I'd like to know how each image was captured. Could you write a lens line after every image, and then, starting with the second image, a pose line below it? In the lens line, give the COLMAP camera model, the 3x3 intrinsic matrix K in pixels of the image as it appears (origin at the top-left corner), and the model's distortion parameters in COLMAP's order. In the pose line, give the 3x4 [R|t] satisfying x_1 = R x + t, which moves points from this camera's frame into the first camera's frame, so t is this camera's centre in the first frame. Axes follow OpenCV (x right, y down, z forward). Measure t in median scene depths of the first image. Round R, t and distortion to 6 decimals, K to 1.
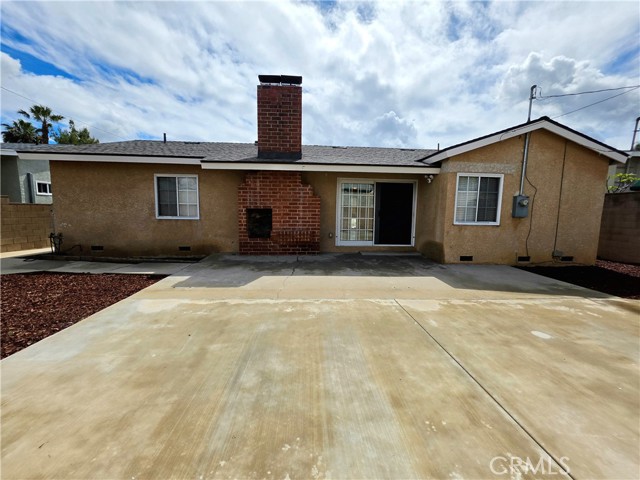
lens RADIAL K [[259.3, 0, 320.0], [0, 259.3, 240.0], [0, 0, 1]] dist [-0.001242, 0.000303]
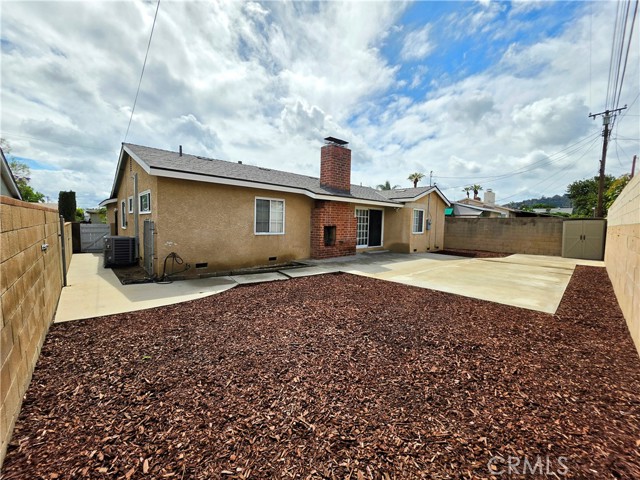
lens RADIAL K [[259.3, 0, 320.0], [0, 259.3, 240.0], [0, 0, 1]] dist [-0.001242, 0.000303]
pose [[0.768748, -0.041034, 0.638234, -1.159335], [0.058116, 0.998293, -0.005817, -0.035244], [-0.636906, 0.041563, 0.769820, -0.077601]]
